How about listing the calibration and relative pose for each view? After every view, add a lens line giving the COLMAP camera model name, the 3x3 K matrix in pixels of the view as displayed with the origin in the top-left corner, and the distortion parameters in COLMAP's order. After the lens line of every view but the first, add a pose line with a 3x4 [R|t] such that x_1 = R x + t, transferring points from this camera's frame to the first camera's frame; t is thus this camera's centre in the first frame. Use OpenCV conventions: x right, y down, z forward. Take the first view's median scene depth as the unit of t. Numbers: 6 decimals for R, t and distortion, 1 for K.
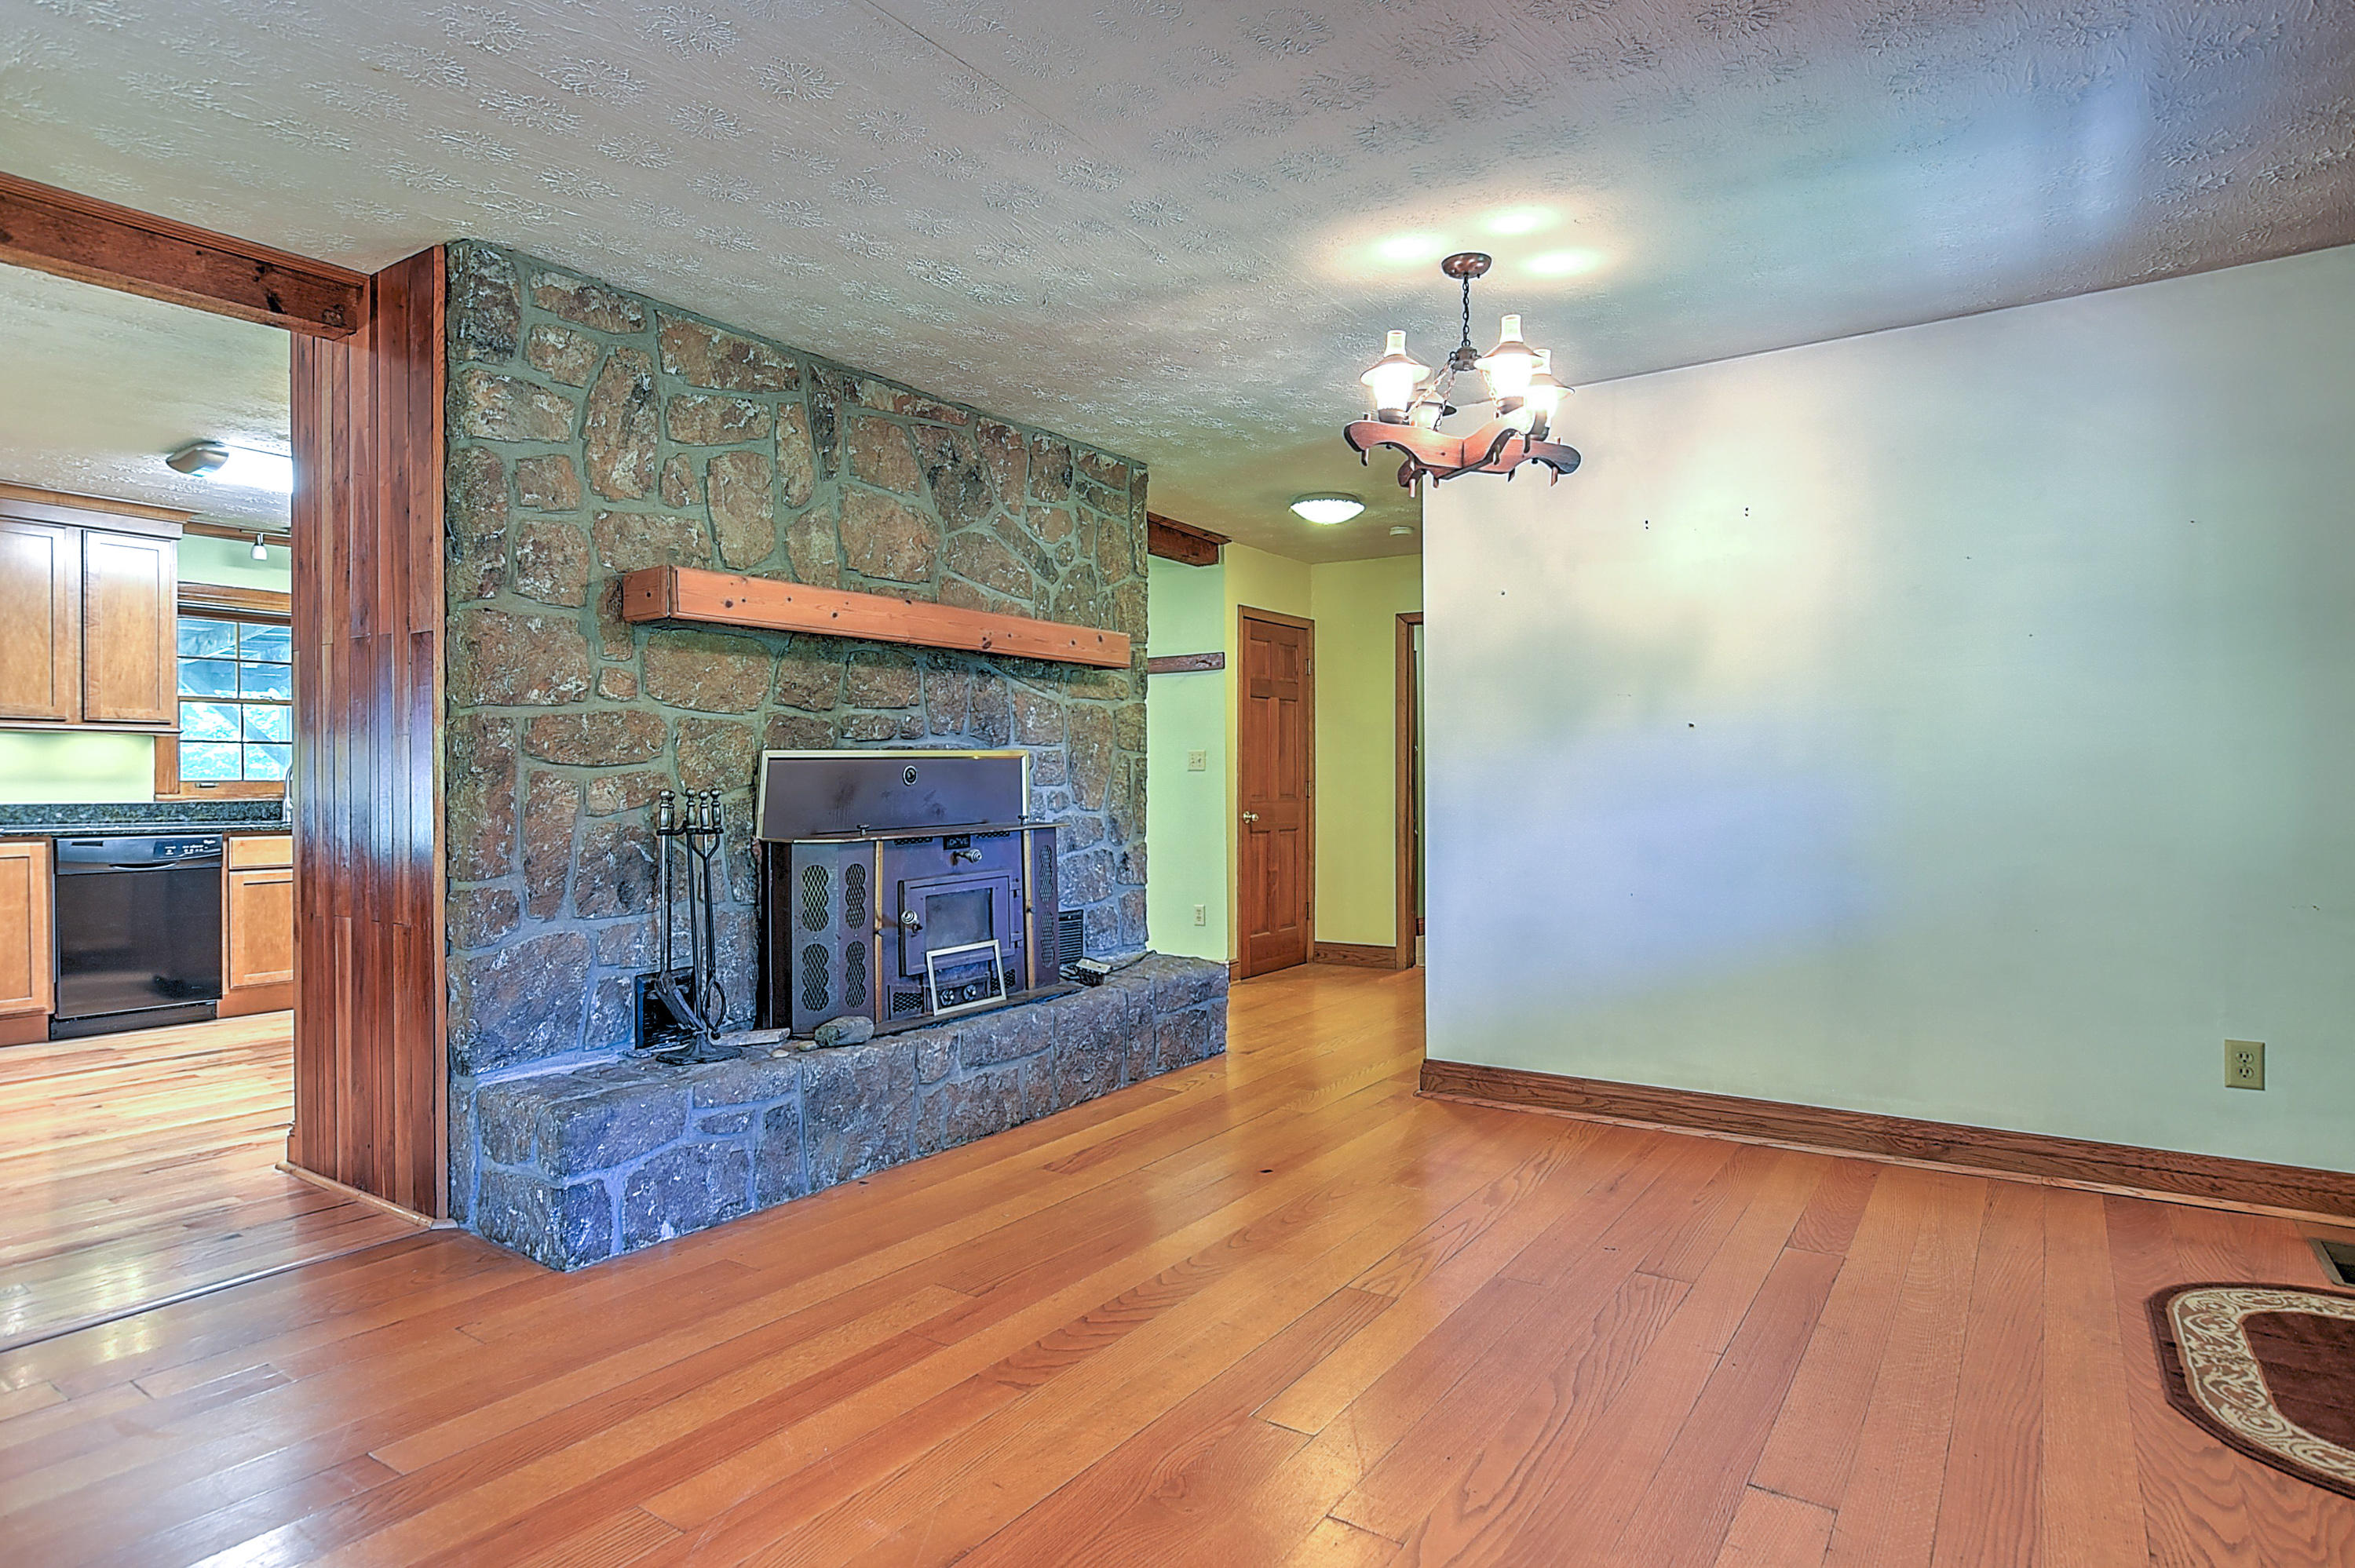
lens RADIAL K [[1313.2, 0, 1130.5], [0, 1313.2, 788.2], [0, 0, 1]] dist [-0.008016, 0.004787]
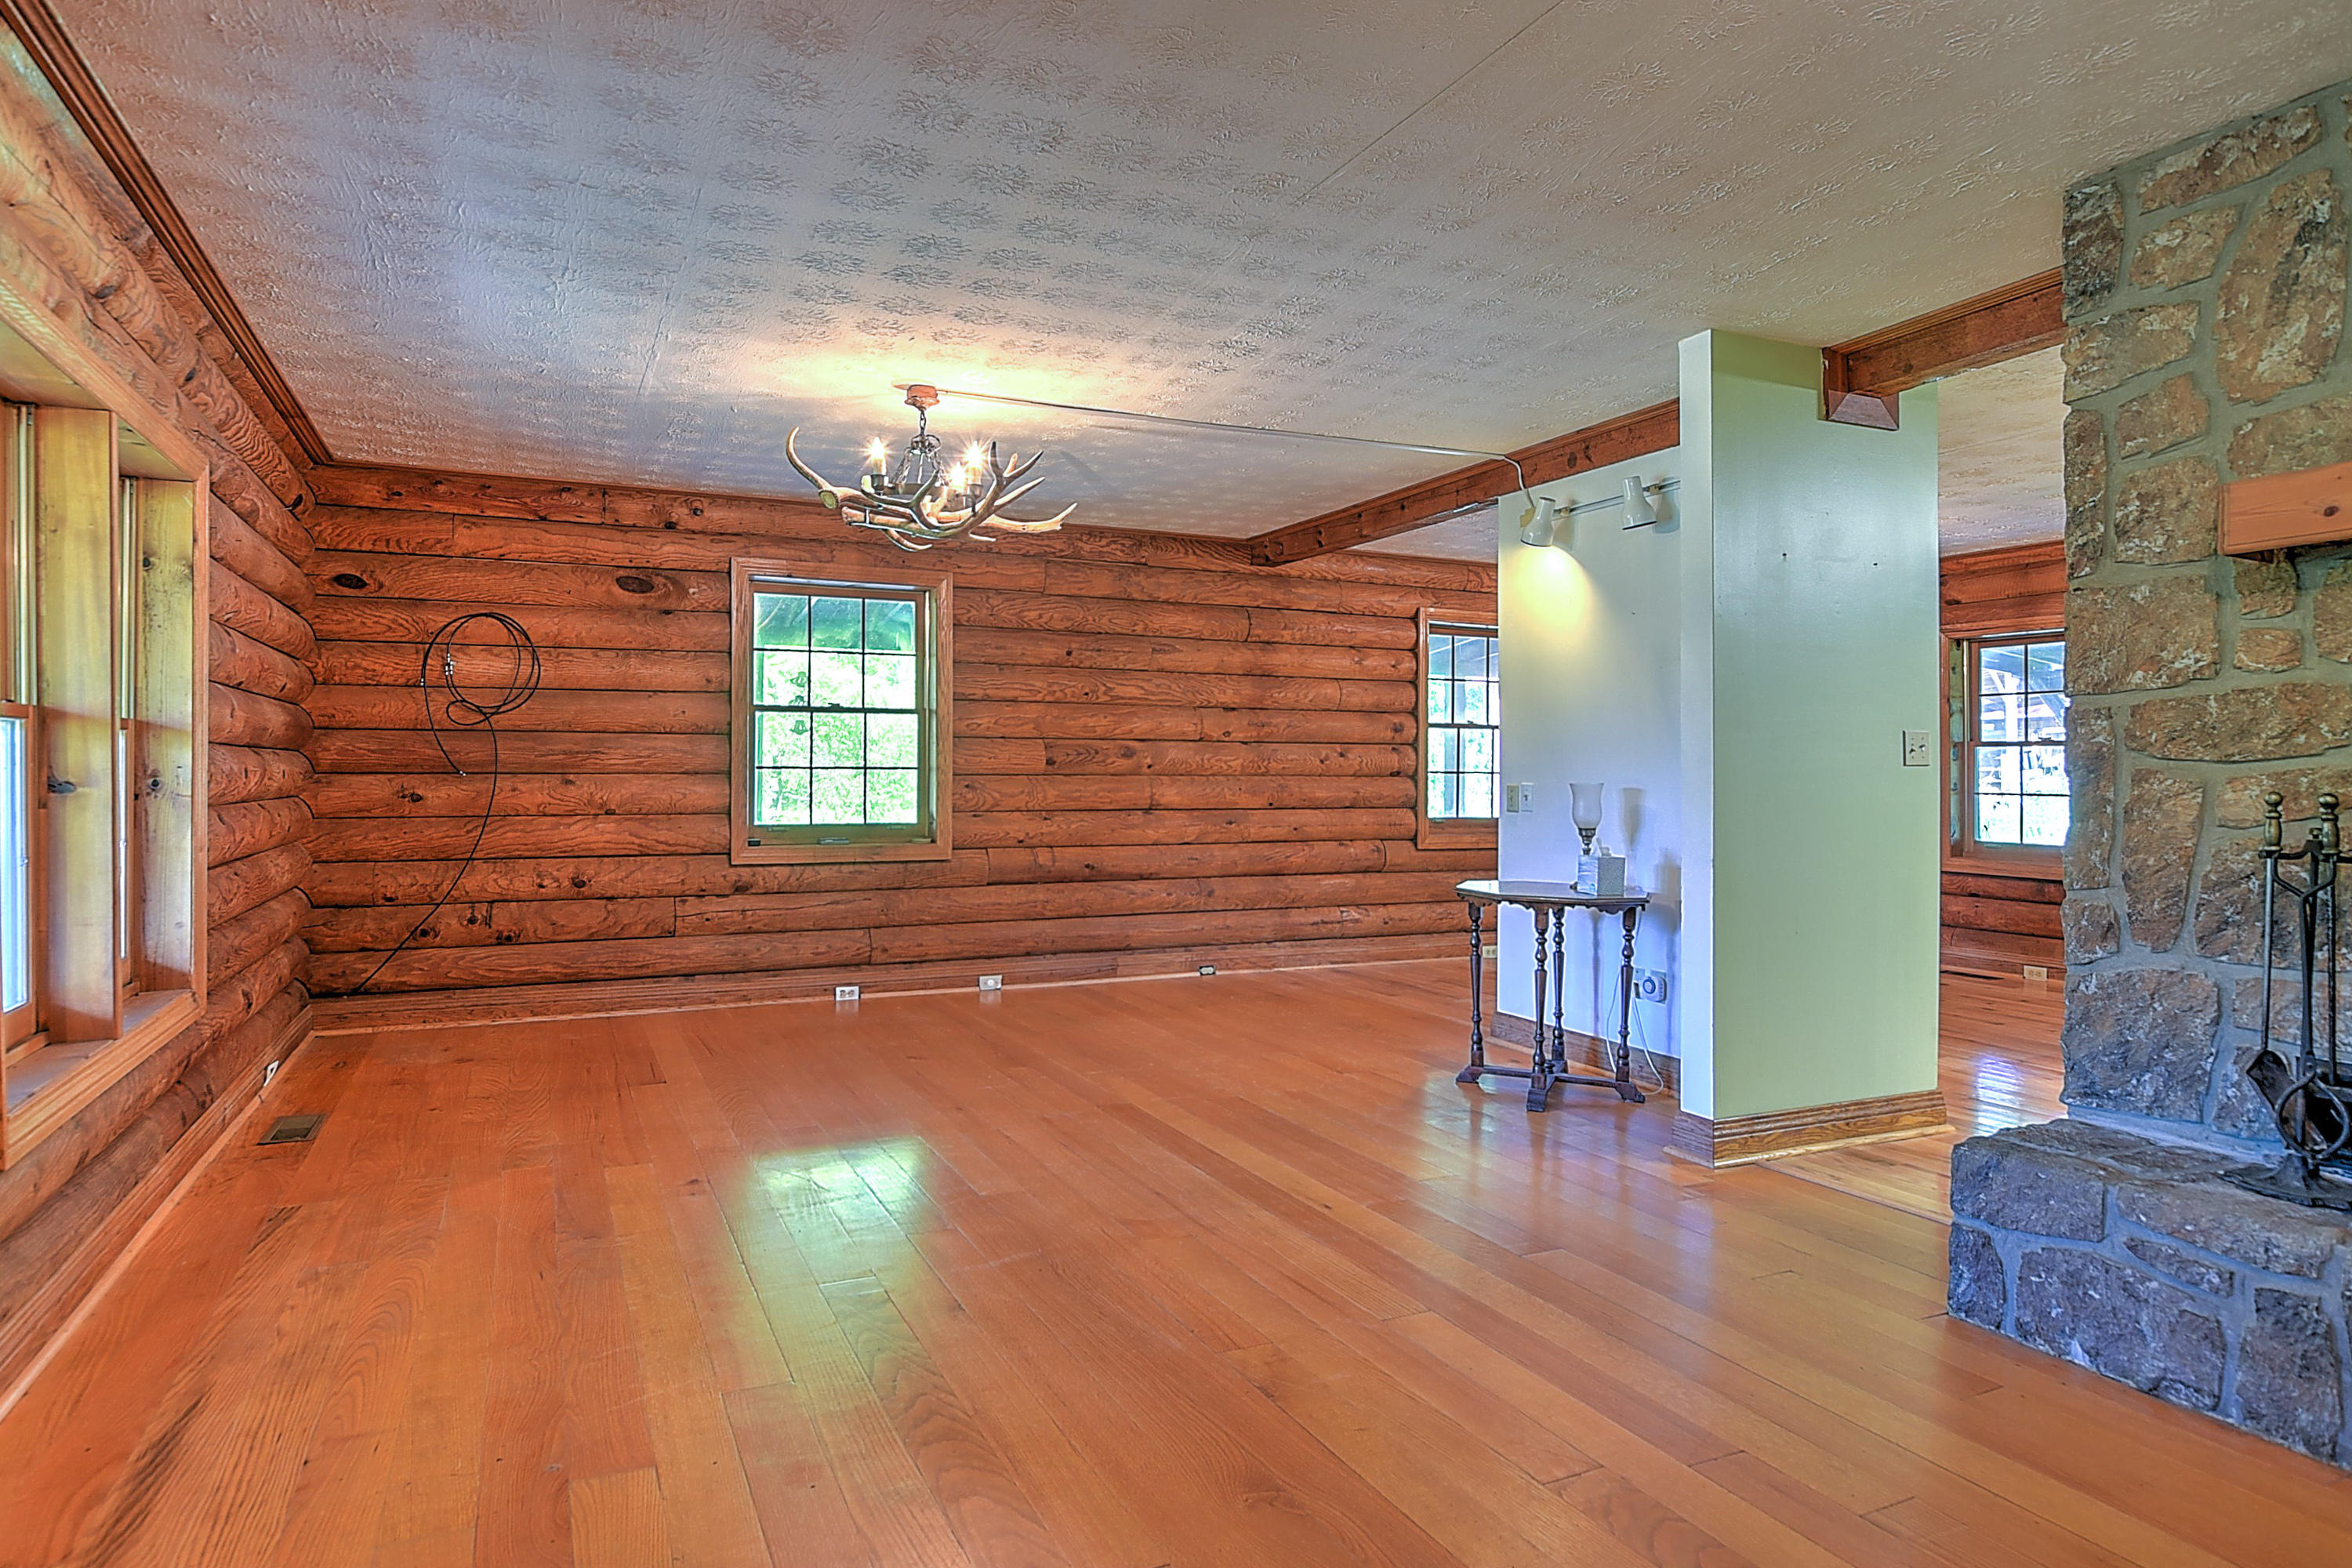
lens RADIAL K [[1358.6, 0, 1182.8], [0, 1358.6, 760.9], [0, 0, 1]] dist [-0.011790, 0.010162]
pose [[-0.481765, -0.011979, -0.876218, 0.571435], [-0.012987, 0.999894, -0.006530, -0.004263], [0.876204, 0.008234, -0.481870, 0.845879]]
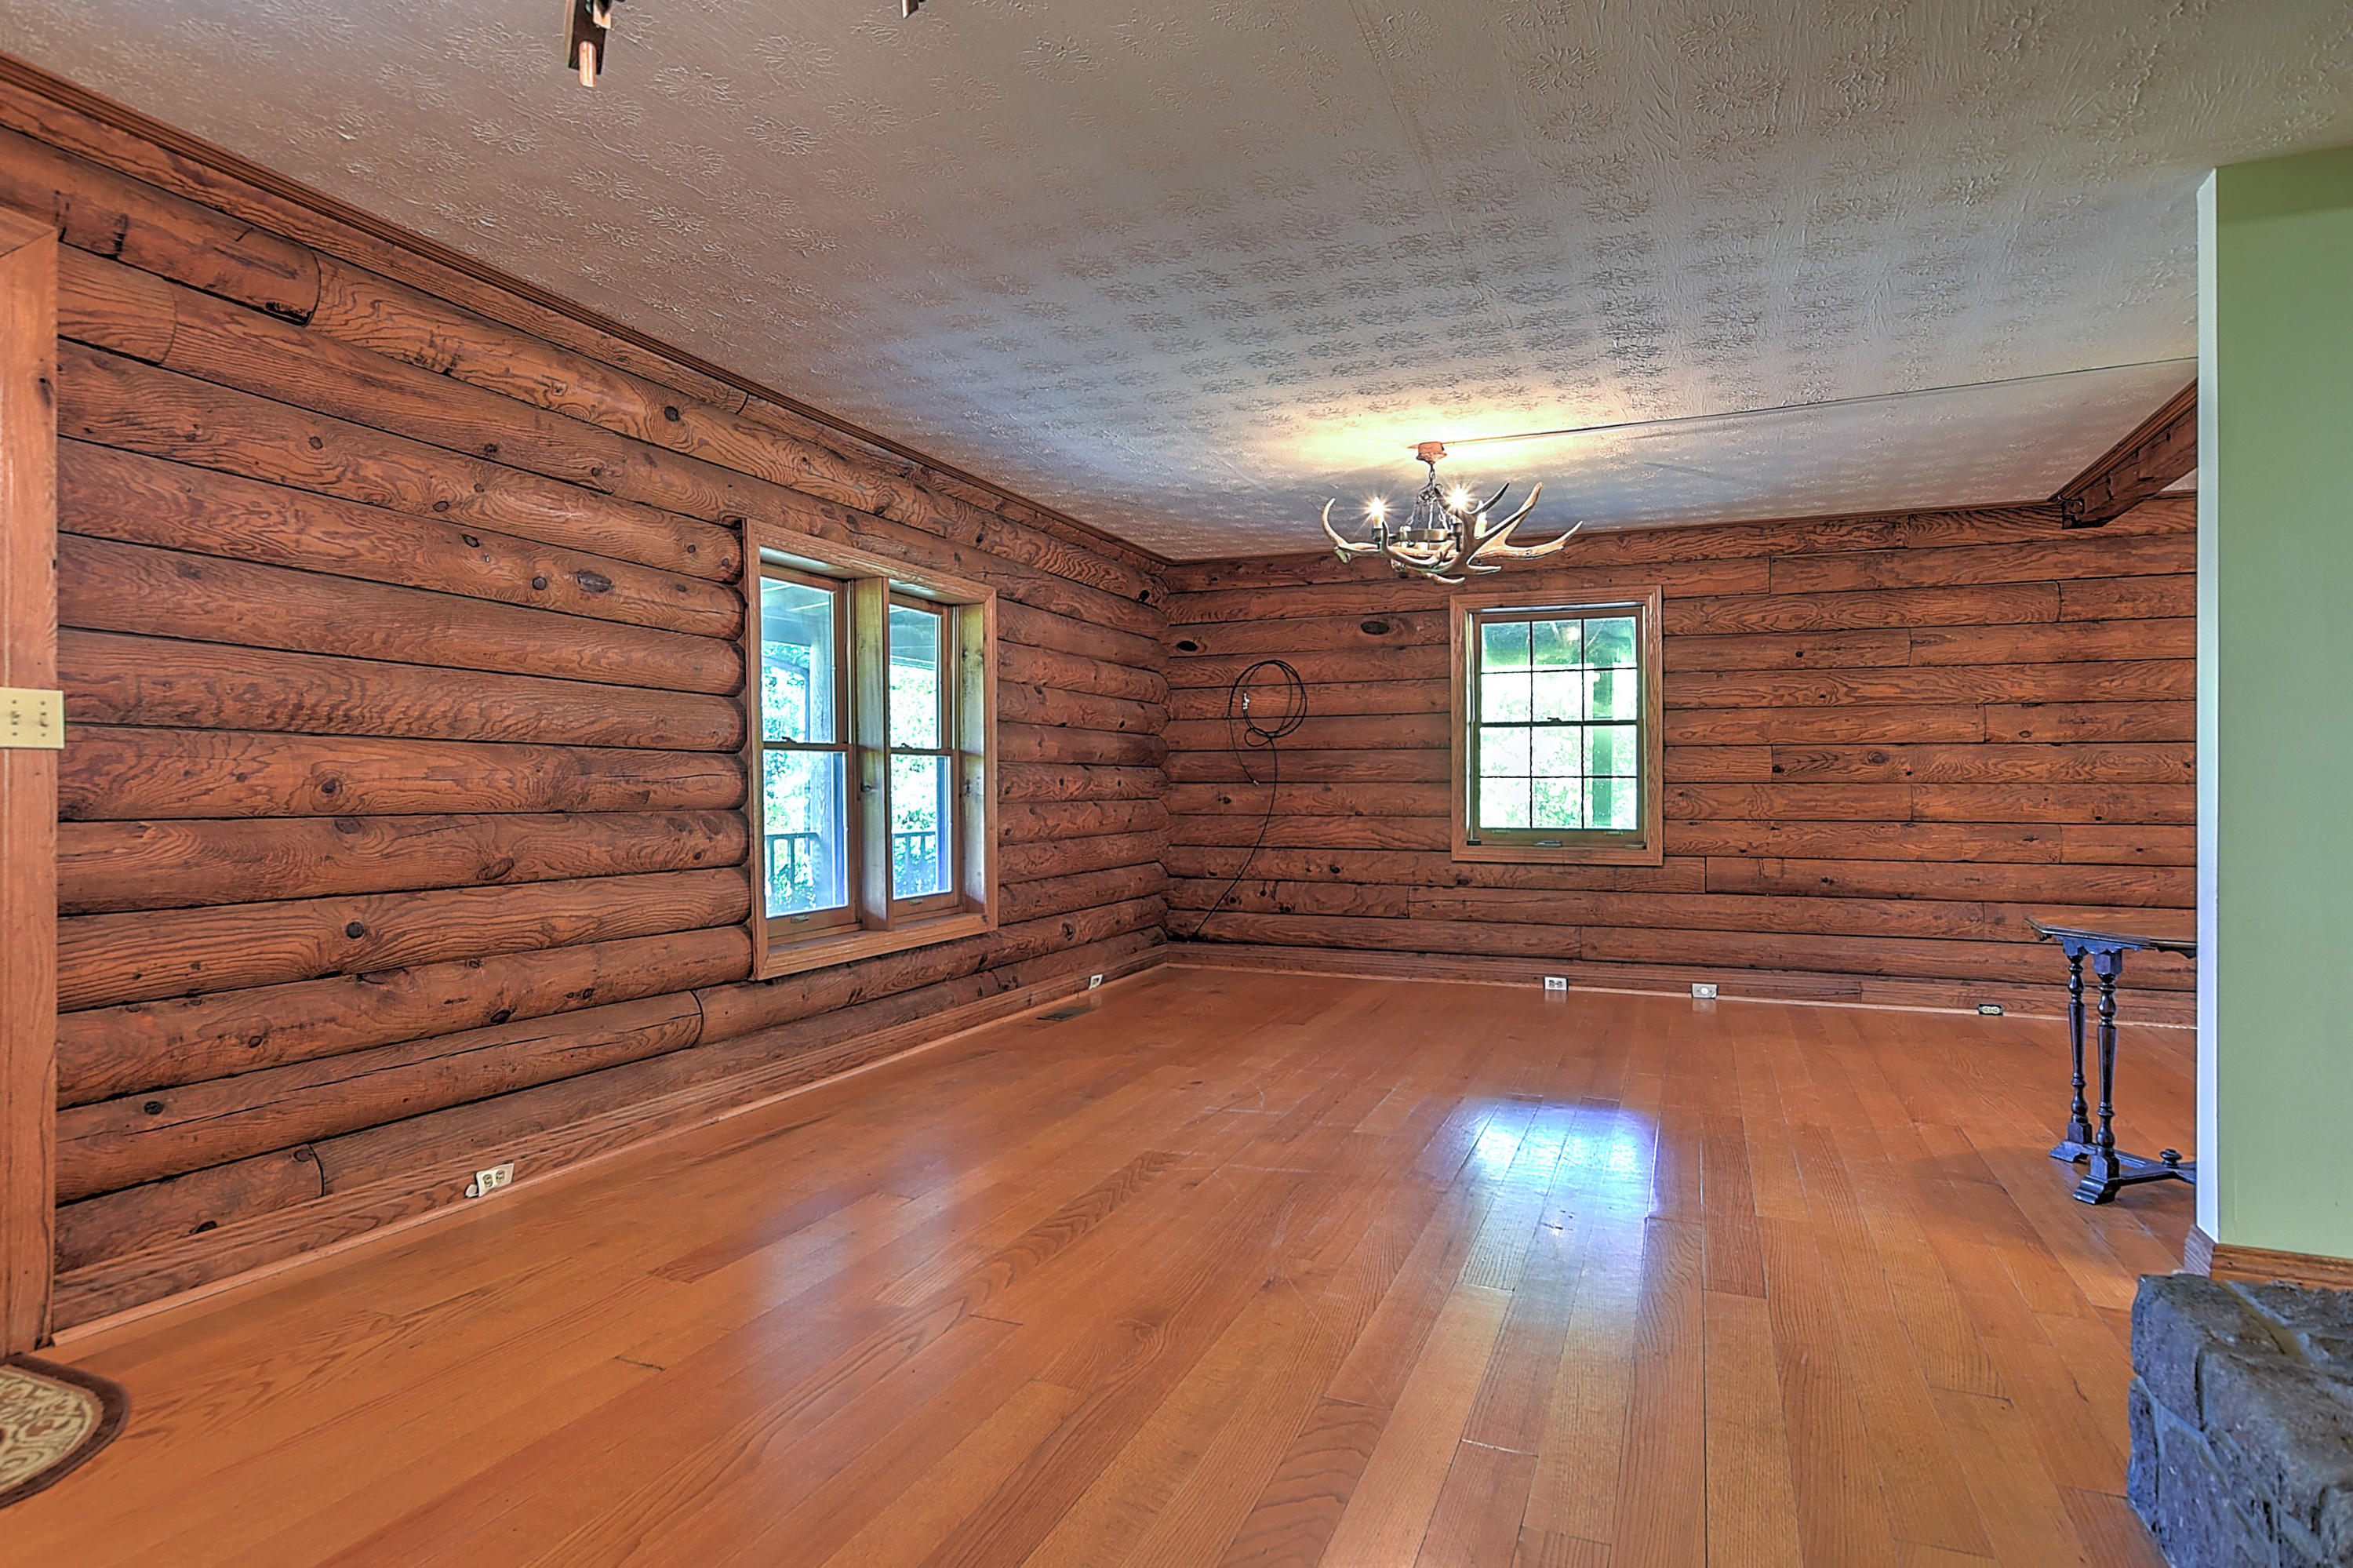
lens RADIAL K [[1312.4, 0, 1117.4], [0, 1312.4, 786.8], [0, 0, 1]] dist [-0.008016, 0.004787]
pose [[-0.978595, -0.002930, -0.205775, 0.205158], [-0.005366, 0.999922, 0.011281, -0.004535], [0.205726, 0.012144, -0.978534, 1.320236]]
